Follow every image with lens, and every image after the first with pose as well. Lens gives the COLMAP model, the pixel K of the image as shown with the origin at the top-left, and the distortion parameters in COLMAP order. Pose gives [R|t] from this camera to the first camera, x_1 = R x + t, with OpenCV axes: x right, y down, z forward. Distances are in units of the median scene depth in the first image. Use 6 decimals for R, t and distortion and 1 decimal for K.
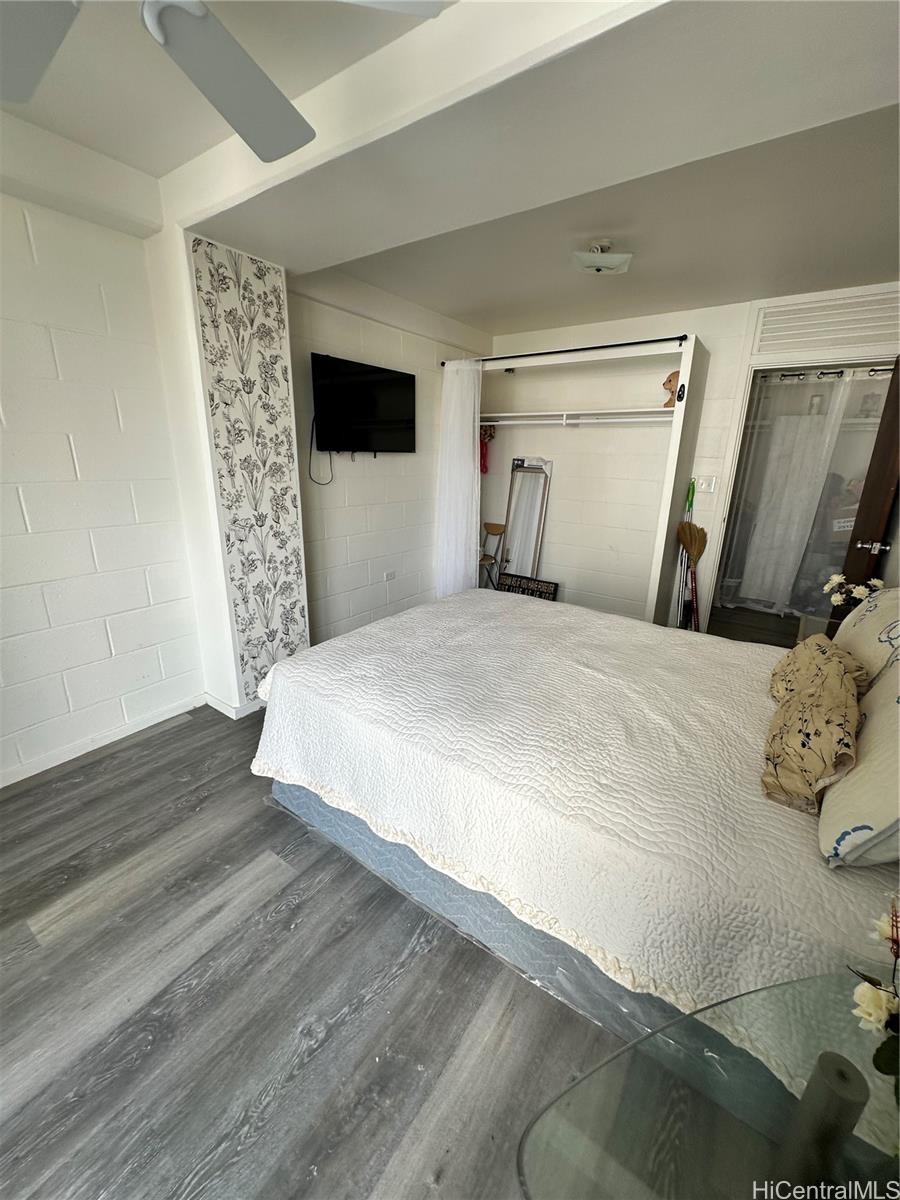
lens RADIAL K [[478.5, 0, 445.3], [0, 478.5, 595.4], [0, 0, 1]] dist [-0.008644, 0.001444]
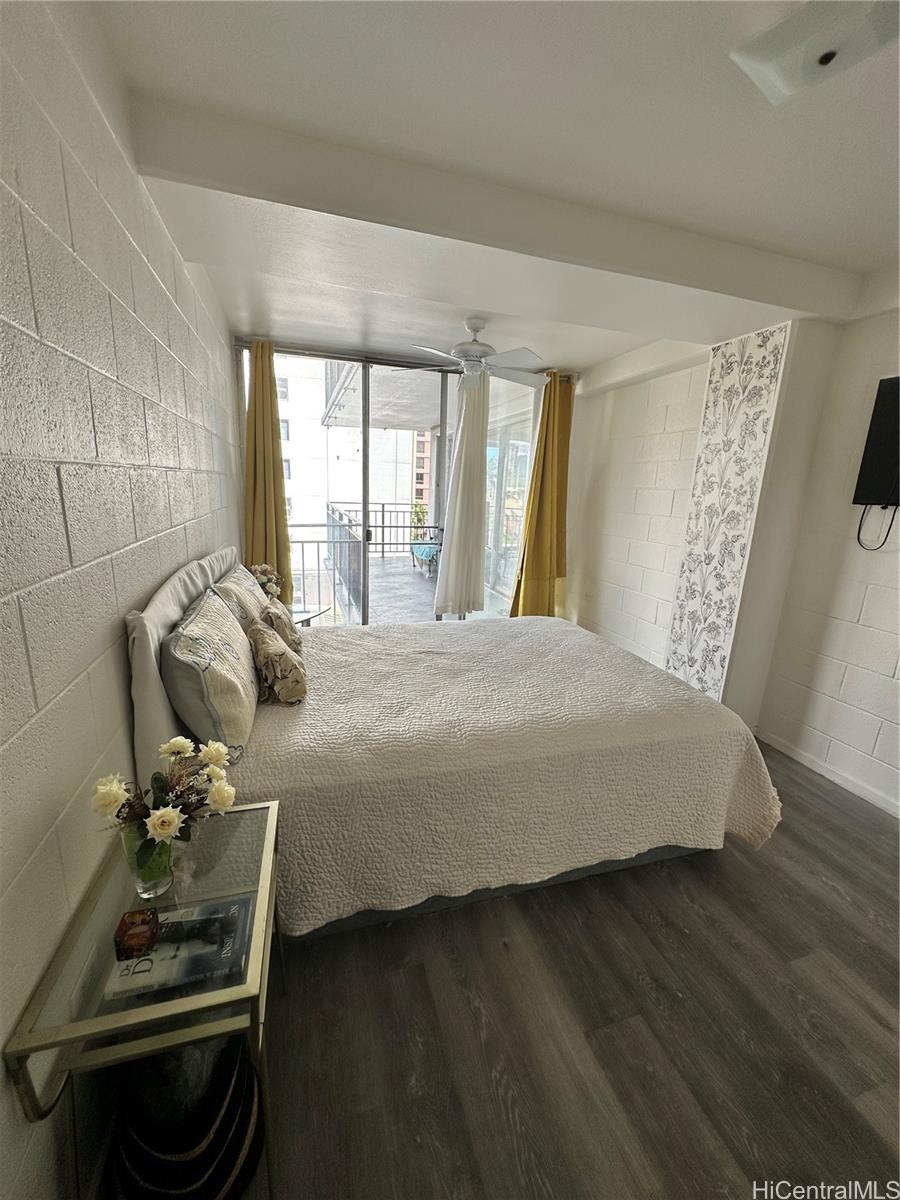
lens RADIAL K [[478.5, 0, 441.9], [0, 478.5, 604.4], [0, 0, 1]] dist [-0.008644, 0.001444]
pose [[-0.620485, 0.139546, -0.771703, 0.915871], [-0.272948, 0.884085, 0.379331, -0.324140], [0.735186, 0.446004, -0.510473, 1.174430]]
